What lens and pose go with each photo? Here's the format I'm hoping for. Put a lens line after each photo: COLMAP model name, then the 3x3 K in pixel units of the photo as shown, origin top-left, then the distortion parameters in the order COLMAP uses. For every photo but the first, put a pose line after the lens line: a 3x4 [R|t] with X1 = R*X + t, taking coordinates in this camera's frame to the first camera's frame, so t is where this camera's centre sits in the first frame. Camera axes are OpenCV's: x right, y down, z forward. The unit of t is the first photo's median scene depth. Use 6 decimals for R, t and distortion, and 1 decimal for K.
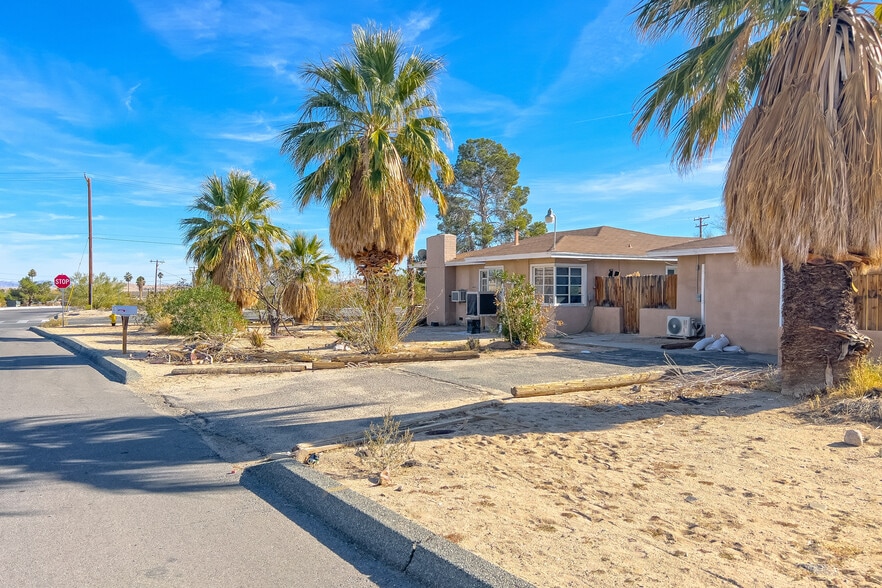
lens RADIAL K [[702.7, 0, 440.8], [0, 702.7, 295.4], [0, 0, 1]] dist [-0.006026, 0.013050]
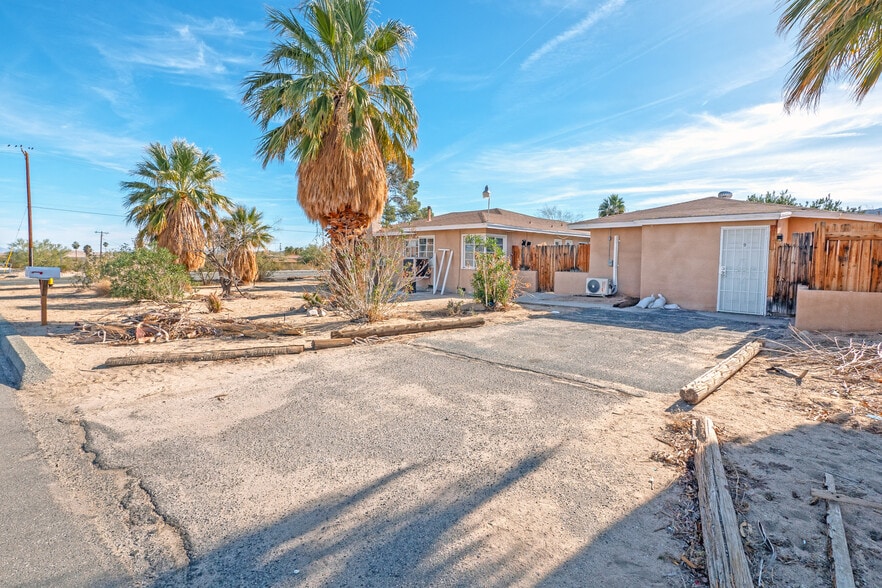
lens RADIAL K [[447.2, 0, 446.3], [0, 447.2, 281.3], [0, 0, 1]] dist [-0.020297, 0.003995]
pose [[0.962972, -0.002722, 0.269589, -0.104712], [-0.008178, 0.999194, 0.039302, 0.005948], [-0.269478, -0.040051, 0.962173, 0.291701]]
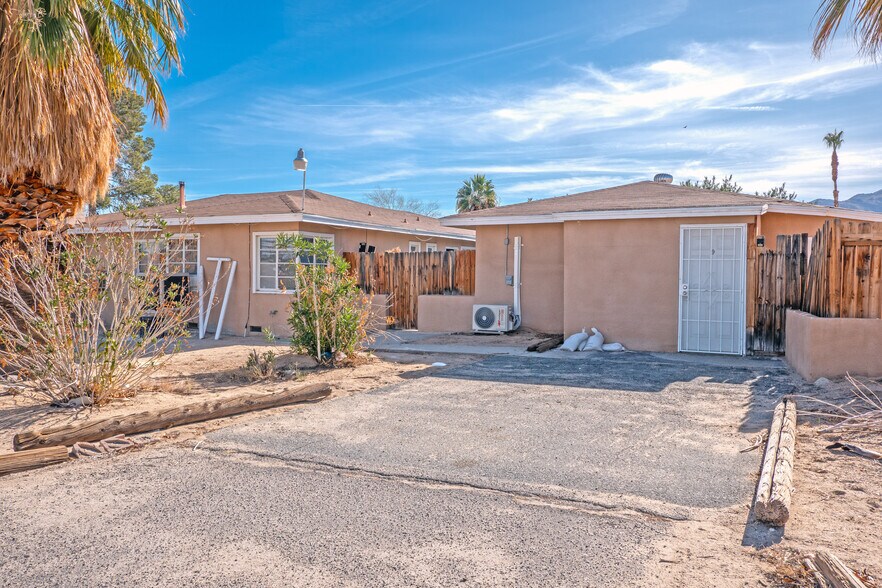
lens RADIAL K [[702.7, 0, 447.4], [0, 702.7, 288.4], [0, 0, 1]] dist [-0.006026, 0.013050]
pose [[0.808831, -0.009110, 0.587971, -0.125115], [0.003561, 0.999938, 0.010593, 0.003348], [-0.588031, -0.006474, 0.808813, 0.367617]]
